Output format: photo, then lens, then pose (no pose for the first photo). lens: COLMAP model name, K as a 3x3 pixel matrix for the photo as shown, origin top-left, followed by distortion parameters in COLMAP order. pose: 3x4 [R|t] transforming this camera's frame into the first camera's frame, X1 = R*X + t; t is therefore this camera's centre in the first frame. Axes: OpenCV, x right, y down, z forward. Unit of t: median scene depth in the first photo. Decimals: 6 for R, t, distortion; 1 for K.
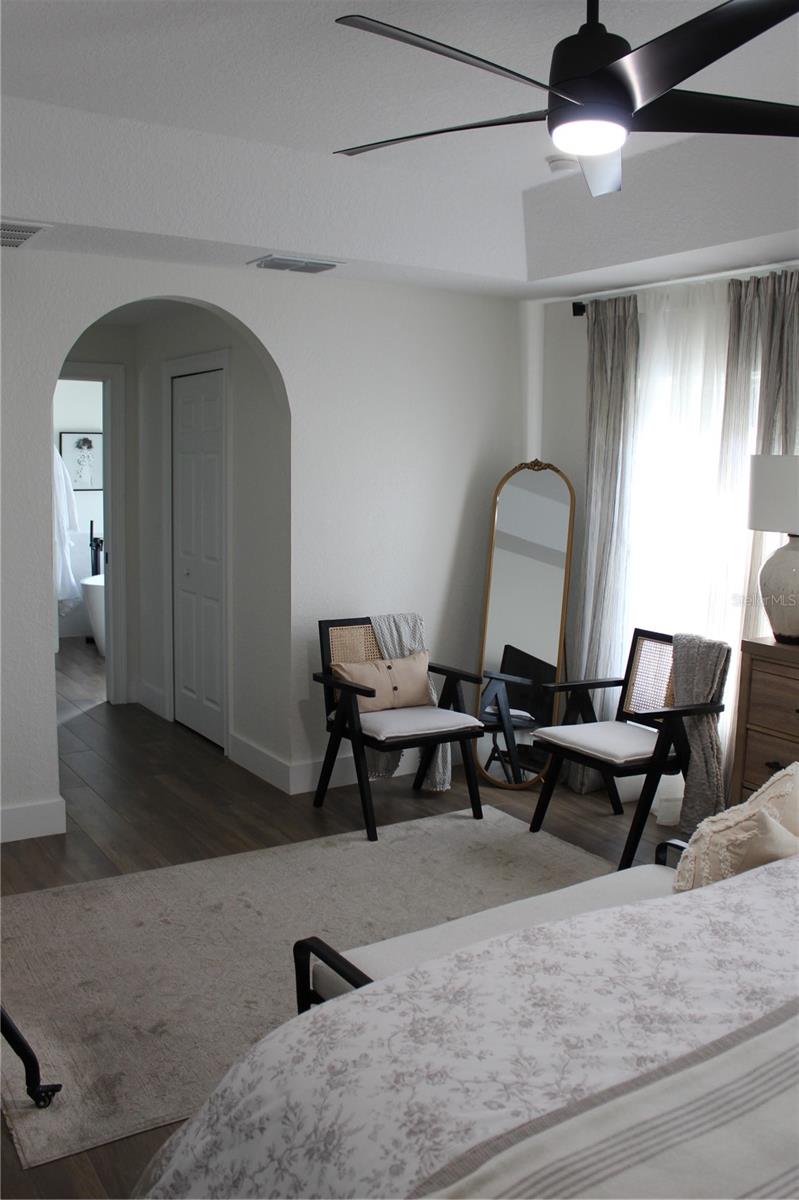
lens RADIAL K [[1049.4, 0, 397.9], [0, 1049.4, 595.9], [0, 0, 1]] dist [-0.158680, 0.142821]
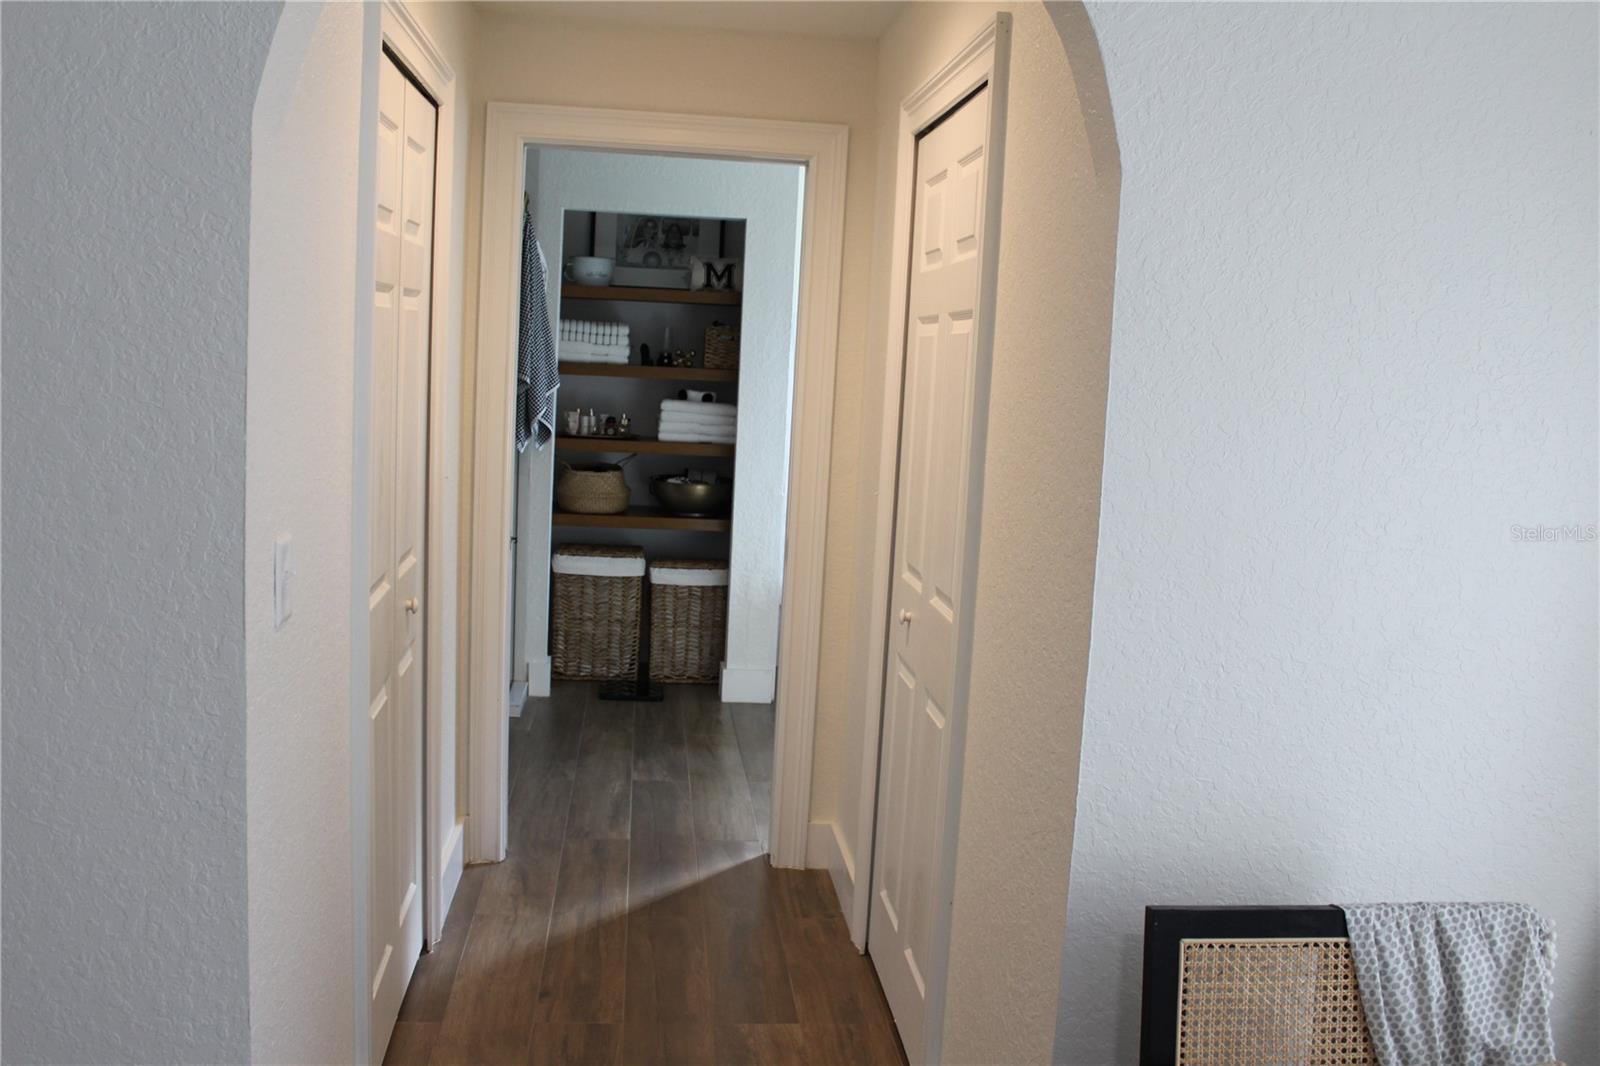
lens RADIAL K [[1399.2, 0, 801.4], [0, 1399.2, 535.6], [0, 0, 1]] dist [-0.158680, 0.142821]
pose [[0.893356, 0.086783, -0.440890, -0.006141], [-0.094311, 0.995531, 0.004859, -0.071978], [0.439342, 0.037240, 0.897548, 0.682164]]
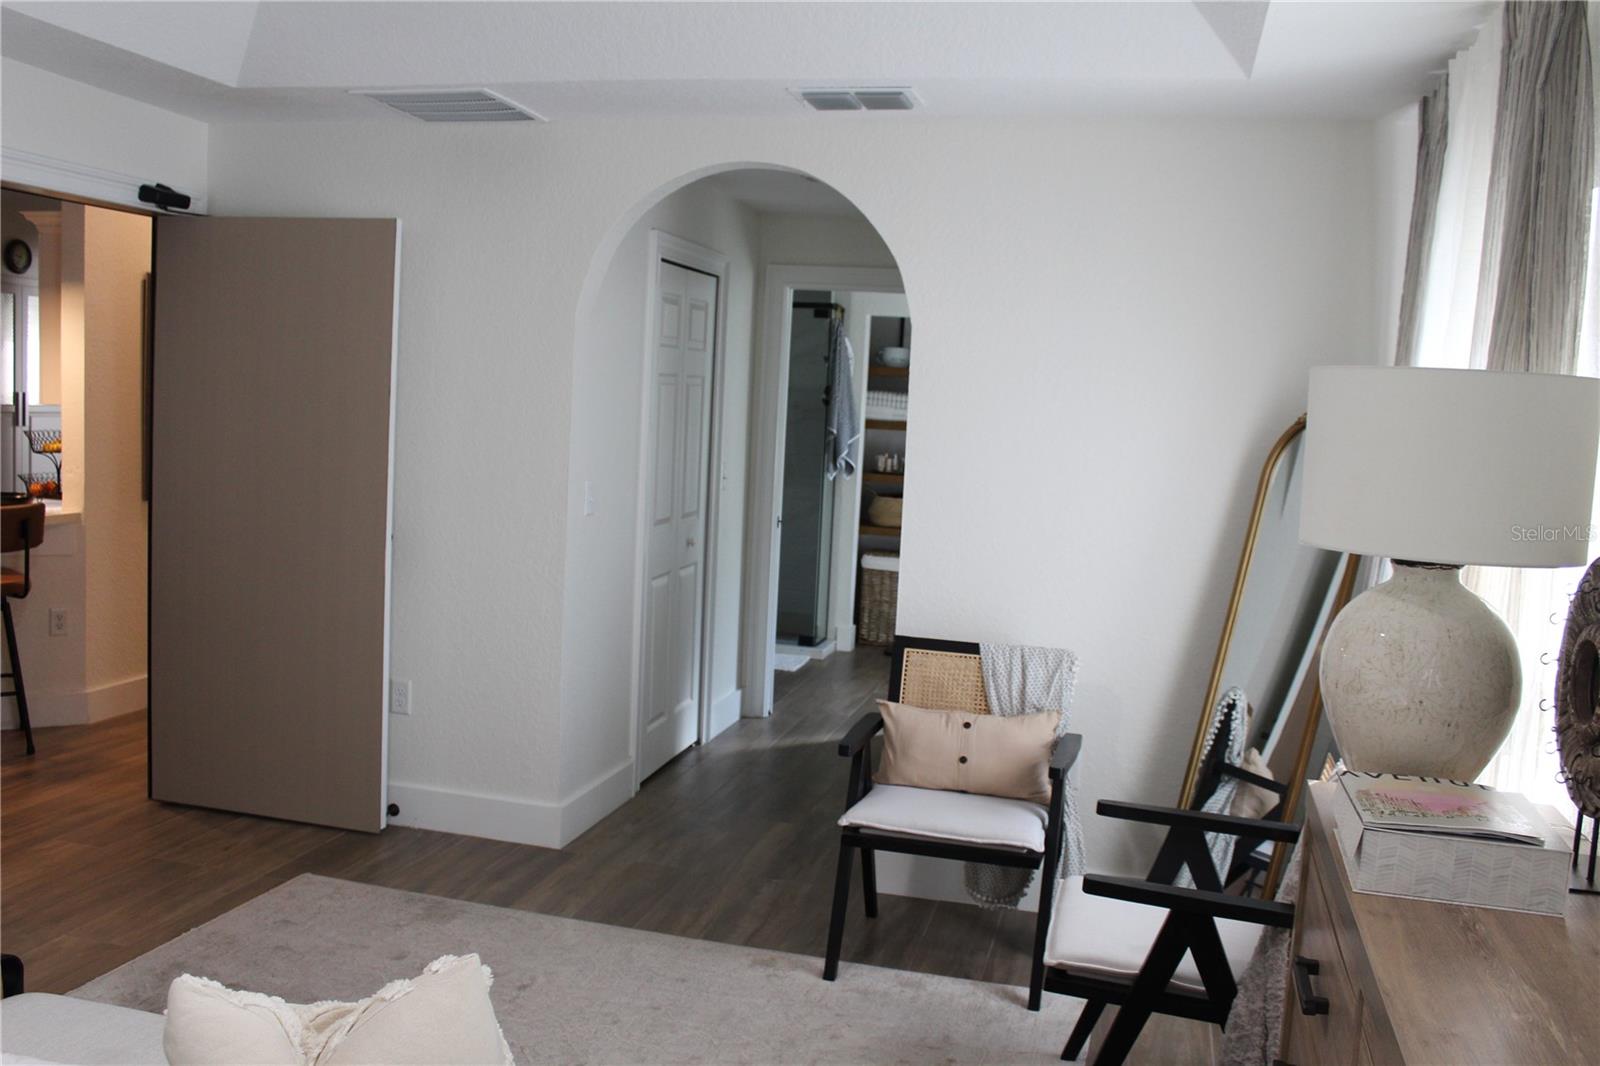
lens RADIAL K [[1399.2, 0, 800.3], [0, 1399.2, 532.2], [0, 0, 1]] dist [-0.158680, 0.142821]
pose [[0.683058, 0.086303, -0.725248, 0.551565], [-0.133187, 0.991062, -0.007505, -0.027355], [0.718118, 0.101720, 0.688447, 0.379133]]
